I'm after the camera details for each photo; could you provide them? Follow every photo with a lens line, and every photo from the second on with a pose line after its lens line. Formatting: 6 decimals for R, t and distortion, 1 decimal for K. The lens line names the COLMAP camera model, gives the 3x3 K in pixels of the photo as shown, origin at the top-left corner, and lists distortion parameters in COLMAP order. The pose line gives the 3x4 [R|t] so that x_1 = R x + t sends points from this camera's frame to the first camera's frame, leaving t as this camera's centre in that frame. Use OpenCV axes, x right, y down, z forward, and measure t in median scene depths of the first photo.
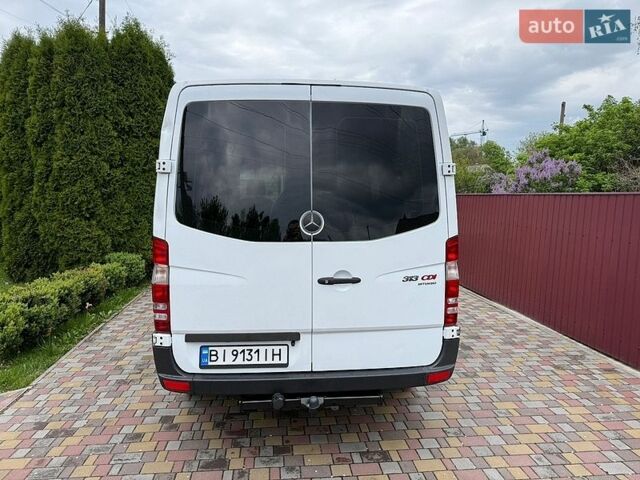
lens RADIAL K [[444.3, 0, 320.0], [0, 444.3, 240.0], [0, 0, 1]] dist [0.106491, -0.152127]
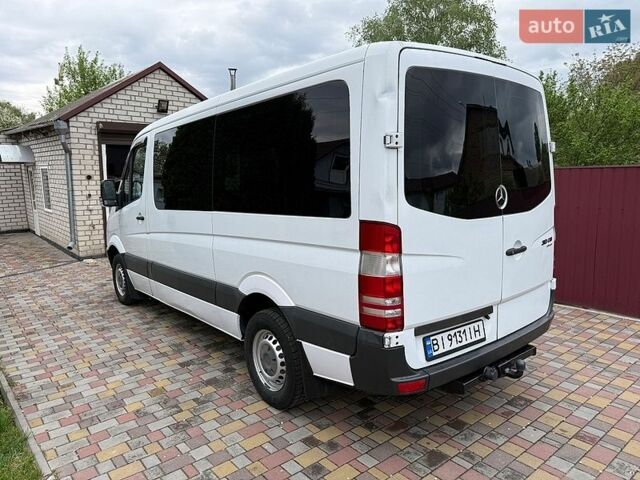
lens RADIAL K [[444.3, 0, 320.0], [0, 444.3, 240.0], [0, 0, 1]] dist [0.106491, -0.152127]
pose [[0.829693, -0.097818, 0.549583, -0.923369], [0.078882, 0.995193, 0.058044, -0.032645], [-0.552618, -0.004807, 0.833421, 0.353875]]
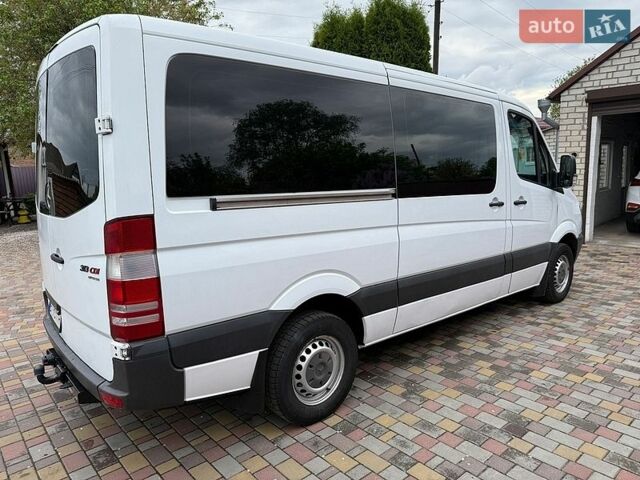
lens RADIAL K [[453.3, 0, 320.0], [0, 453.3, 240.0], [0, 0, 1]] dist [0.000913, -0.000308]
pose [[0.579815, 0.101369, -0.808418, 1.118544], [-0.046447, 0.994729, 0.091418, -0.060055], [0.813423, -0.015456, 0.581467, 0.879706]]
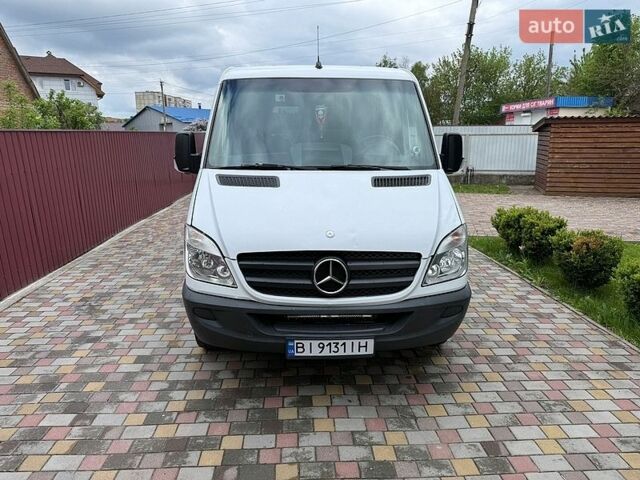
lens RADIAL K [[444.3, 0, 320.0], [0, 444.3, 240.0], [0, 0, 1]] dist [0.106491, -0.152127]
pose [[-0.998796, -0.015304, 0.046603, -0.232917], [0.000623, 0.946053, 0.324012, -0.398491], [-0.049048, 0.323651, -0.944904, 4.009427]]
